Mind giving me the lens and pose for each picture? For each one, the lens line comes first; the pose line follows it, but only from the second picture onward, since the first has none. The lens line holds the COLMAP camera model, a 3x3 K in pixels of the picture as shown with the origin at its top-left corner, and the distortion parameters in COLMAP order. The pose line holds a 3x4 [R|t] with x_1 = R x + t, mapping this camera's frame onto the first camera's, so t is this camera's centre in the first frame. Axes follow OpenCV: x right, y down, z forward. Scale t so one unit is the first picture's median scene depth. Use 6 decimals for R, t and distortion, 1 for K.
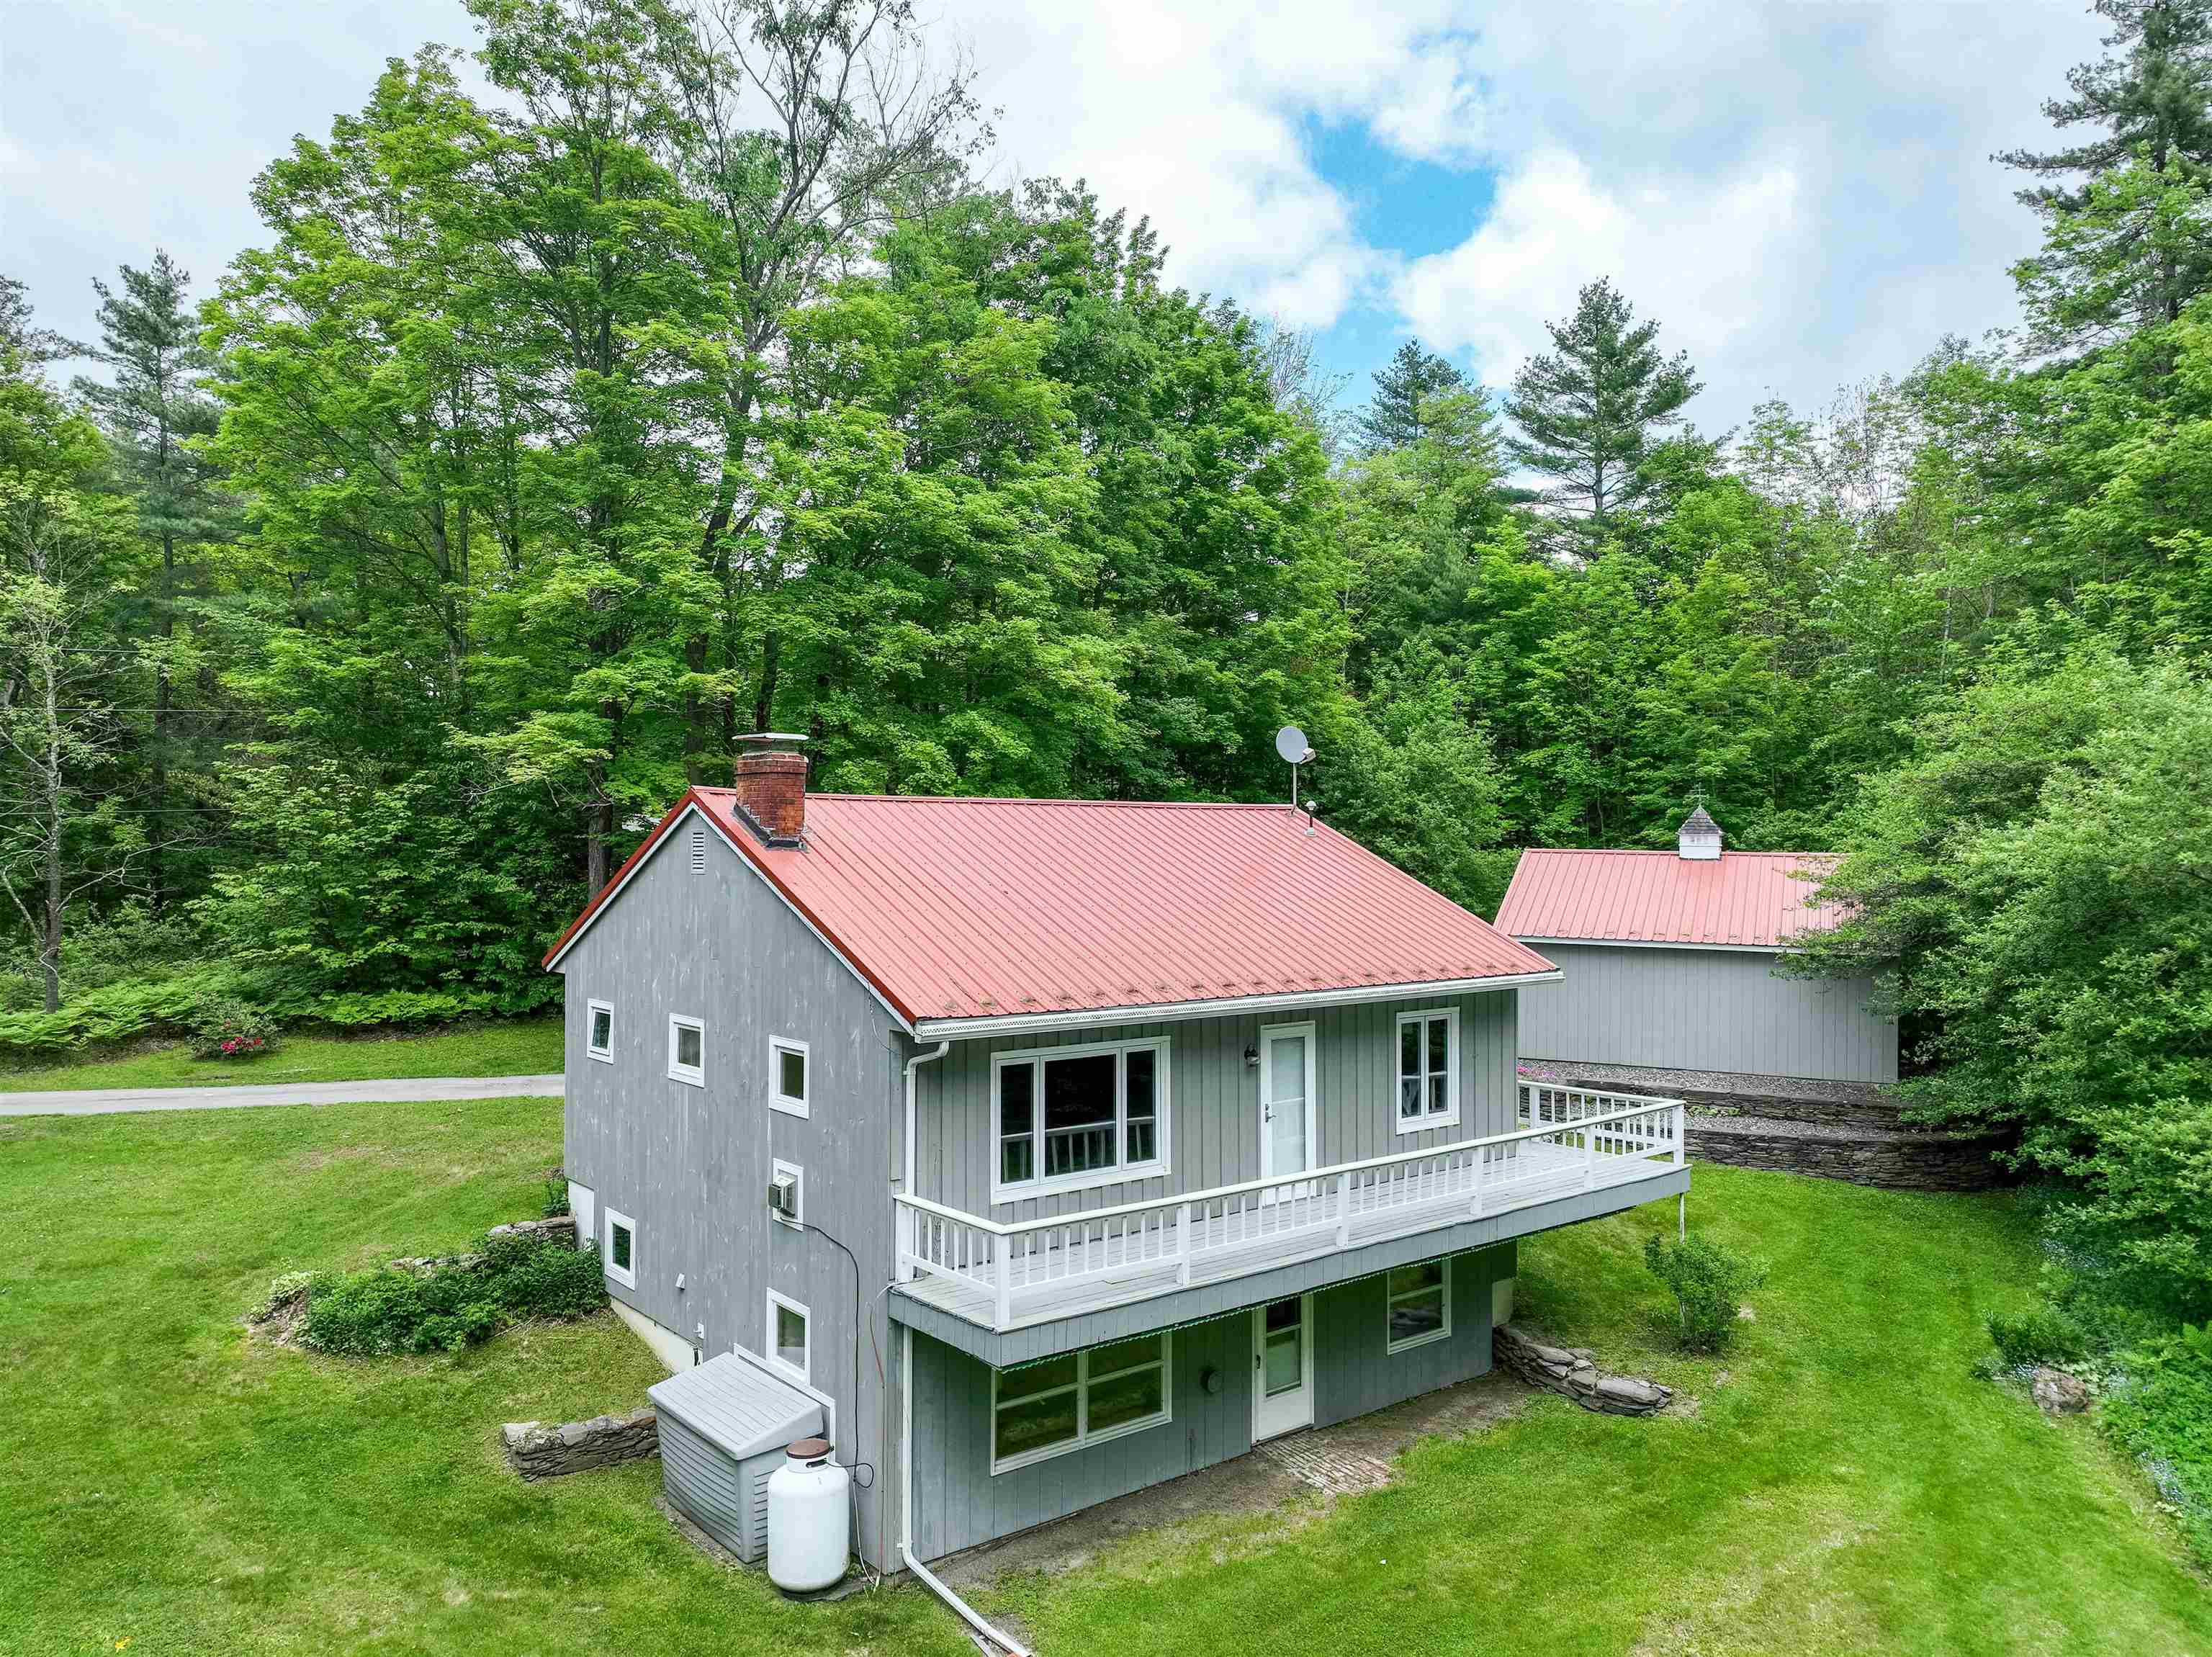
lens RADIAL K [[1557.3, 0, 1106.0], [0, 1557.3, 828.5], [0, 0, 1]] dist [0.007461, 0.001565]
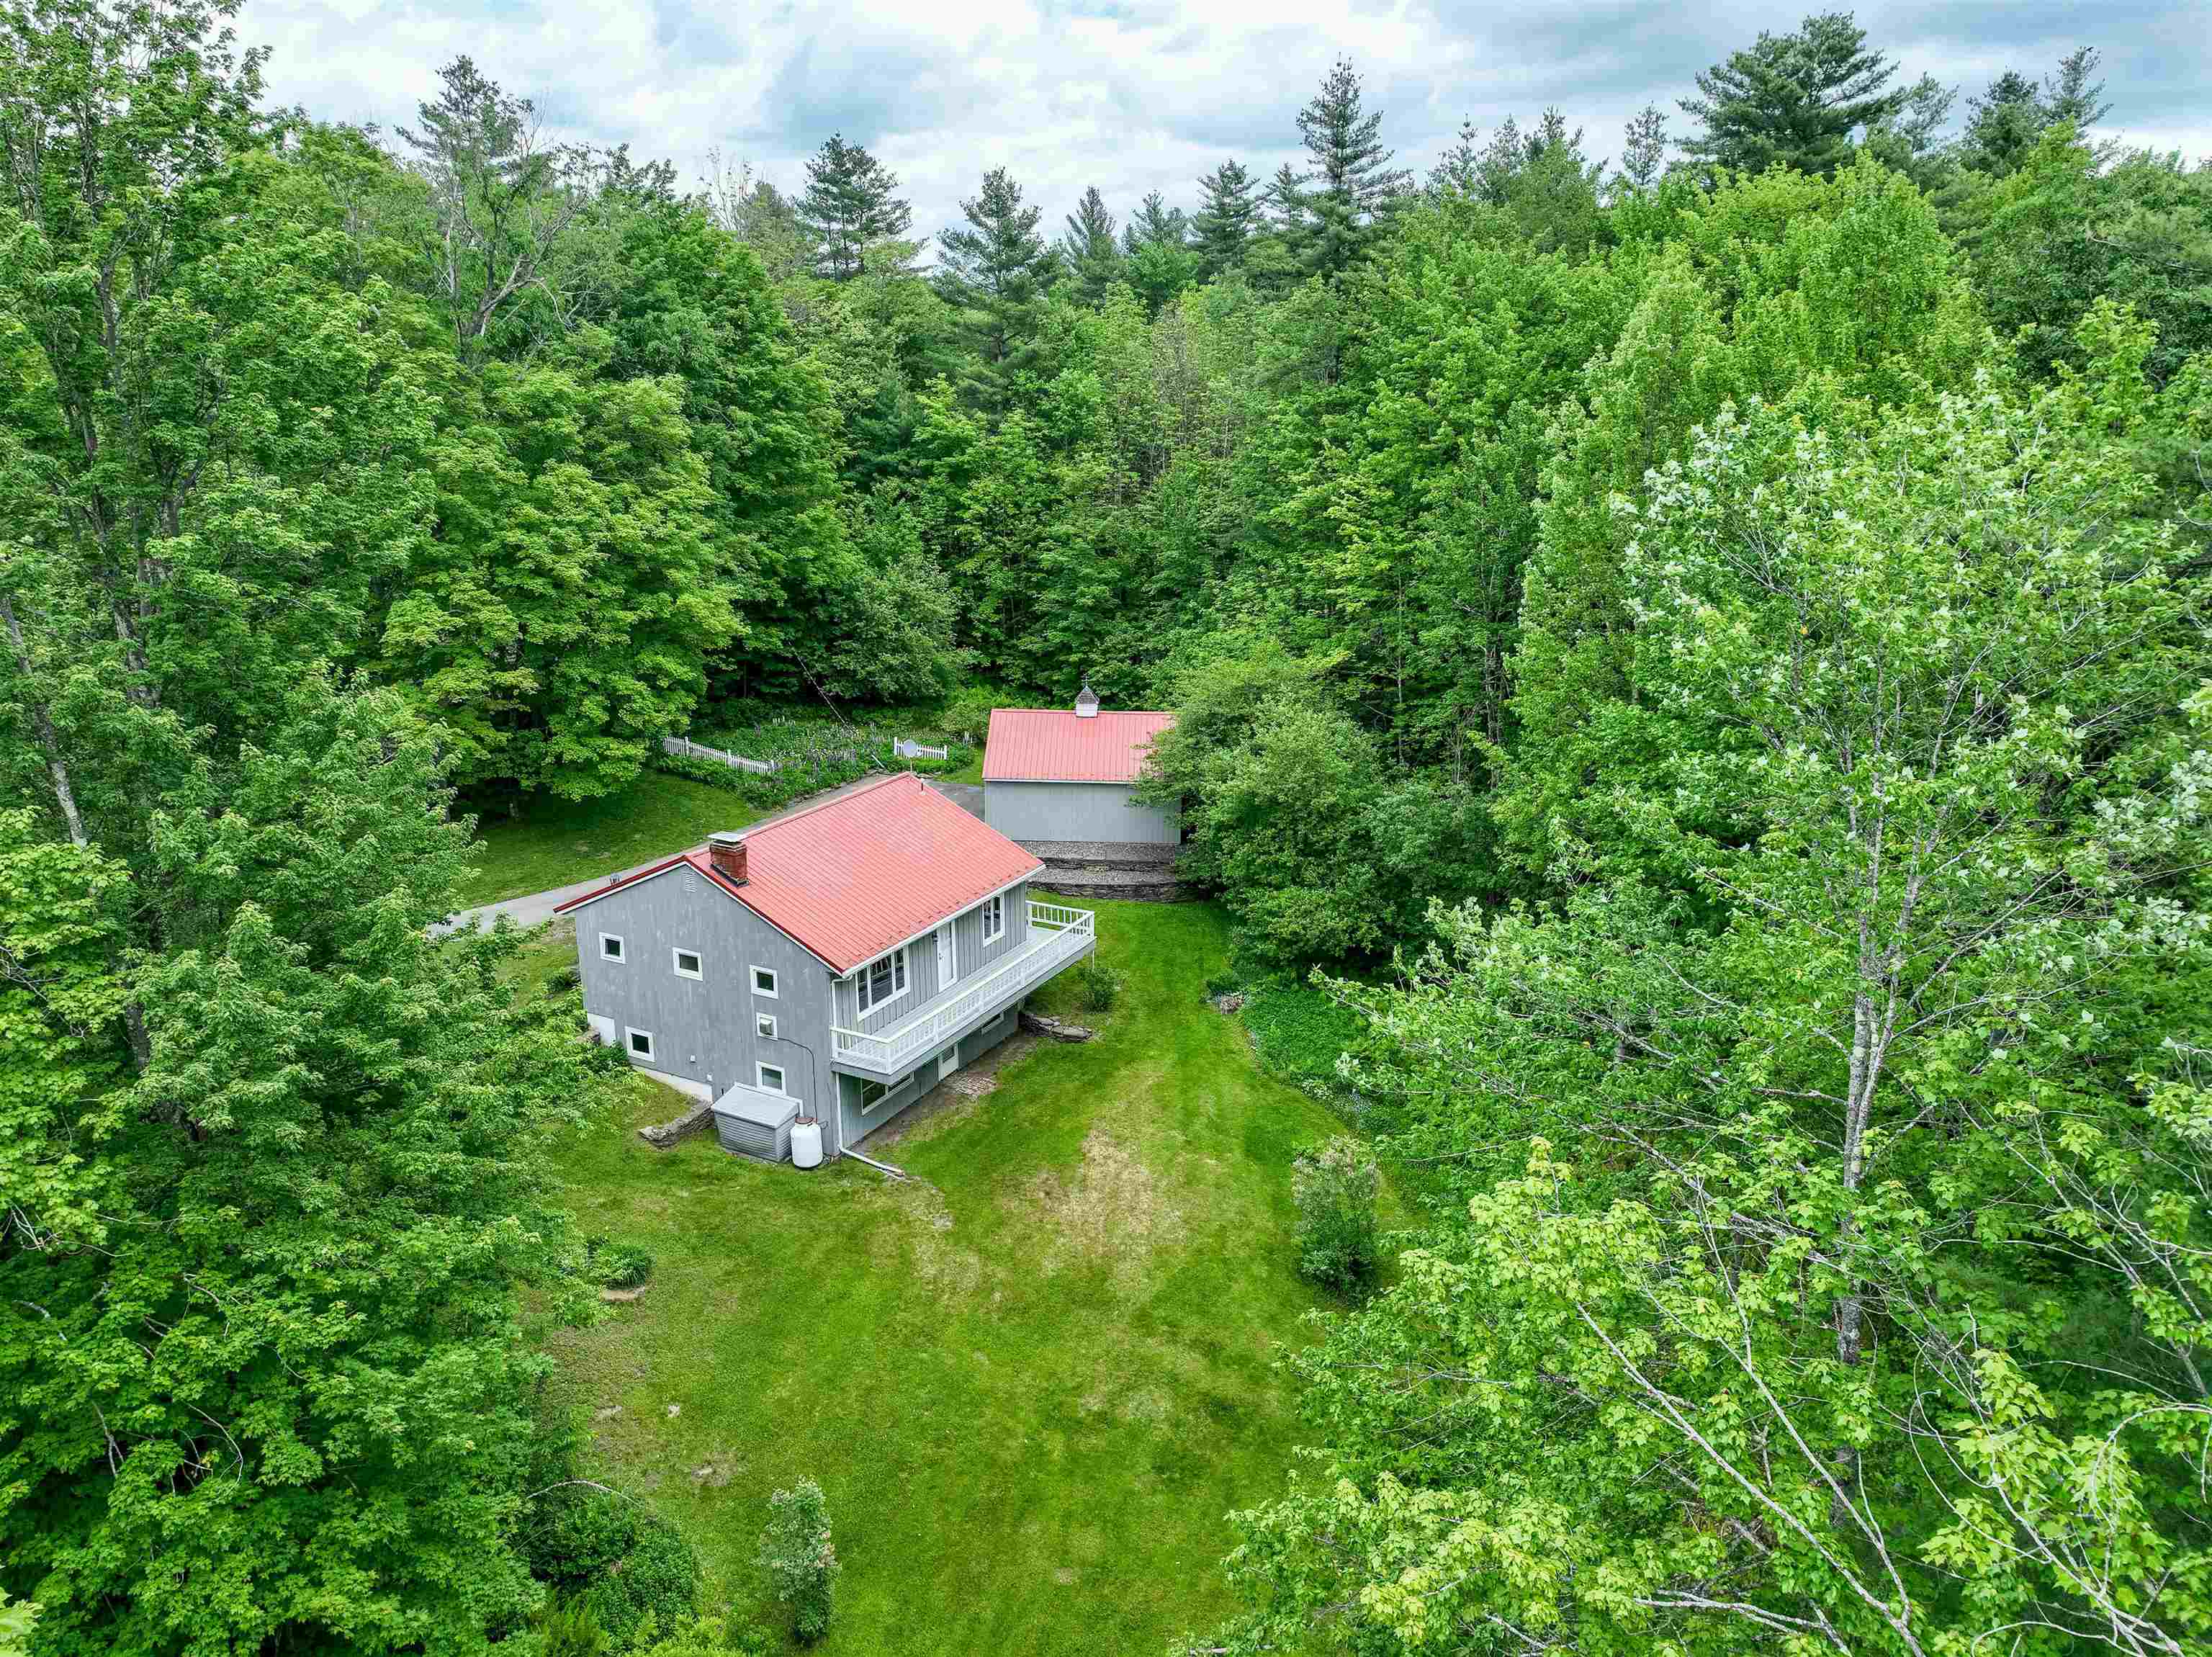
lens RADIAL K [[1557.3, 0, 1106.0], [0, 1557.3, 828.5], [0, 0, 1]] dist [0.007461, 0.001565]
pose [[0.919452, -0.113428, 0.376487, -0.482667], [-0.002003, 0.956125, 0.292951, -0.632177], [-0.393198, -0.270108, 0.878884, -1.039949]]
